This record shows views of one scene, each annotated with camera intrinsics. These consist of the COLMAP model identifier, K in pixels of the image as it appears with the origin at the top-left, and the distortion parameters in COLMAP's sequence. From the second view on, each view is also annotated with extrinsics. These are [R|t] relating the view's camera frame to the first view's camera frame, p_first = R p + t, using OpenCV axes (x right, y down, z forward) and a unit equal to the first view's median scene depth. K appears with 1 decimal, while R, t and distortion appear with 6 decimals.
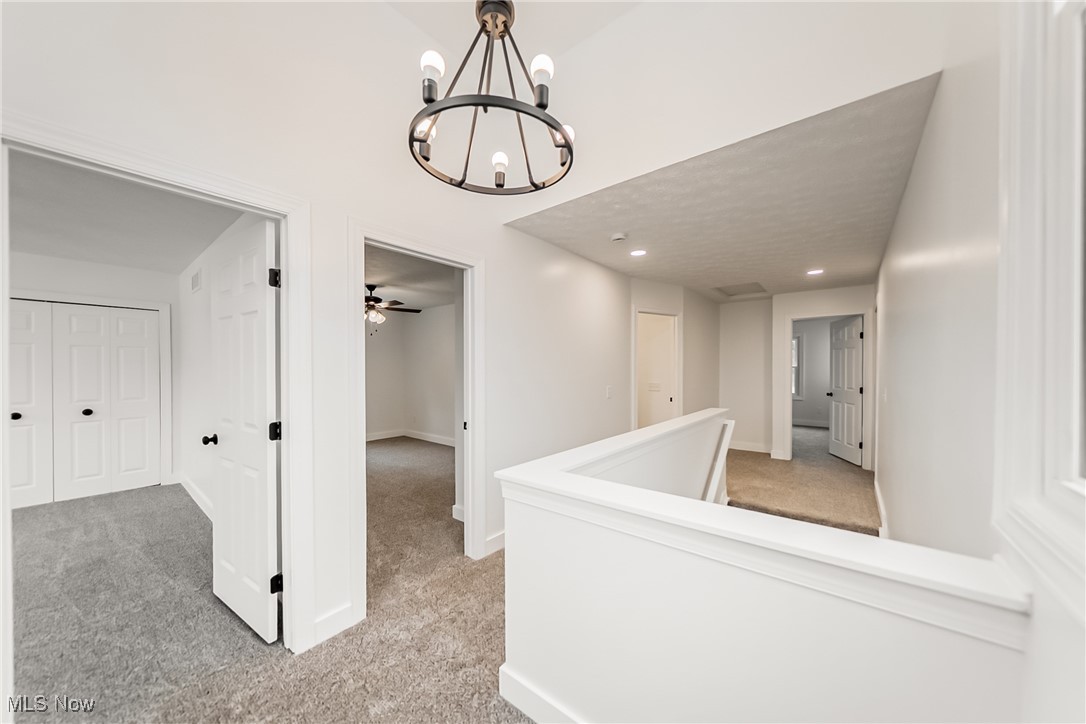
lens RADIAL K [[371.8, 0, 547.6], [0, 371.8, 367.9], [0, 0, 1]] dist [-0.000299, 0.000195]
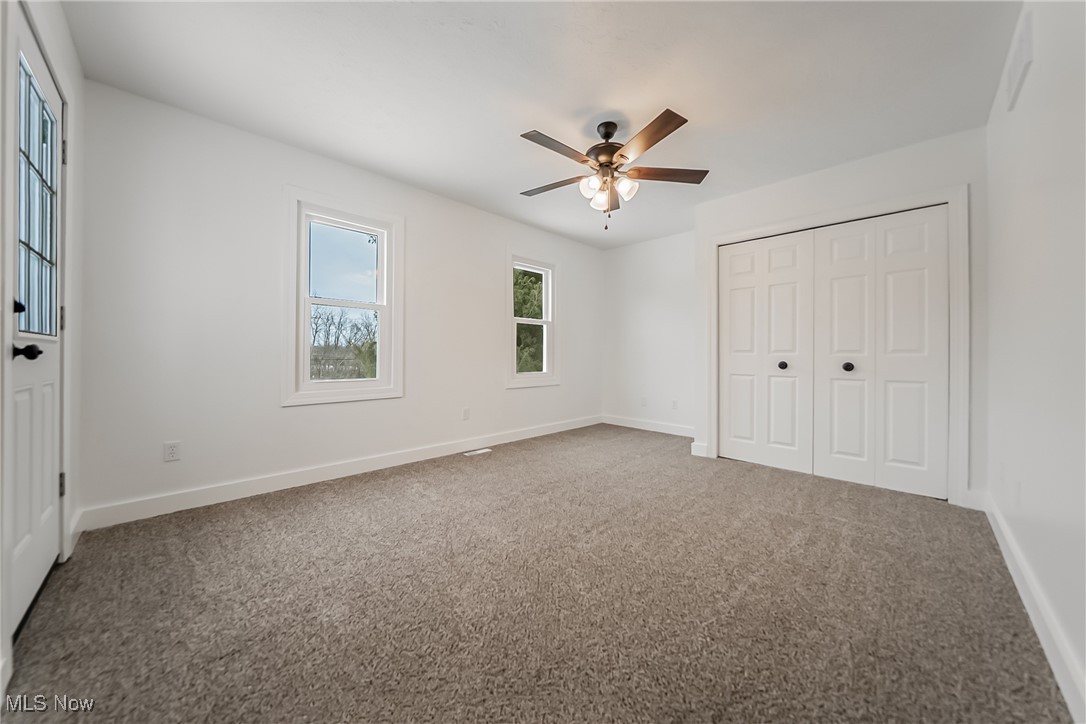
lens RADIAL K [[371.8, 0, 546.6], [0, 371.8, 357.2], [0, 0, 1]] dist [-0.000299, 0.000195]
pose [[-0.110877, 0.000172, -0.993834, -0.454206], [-0.002244, 0.999997, 0.000423, 0.104909], [0.993832, 0.002277, -0.110876, 0.504246]]
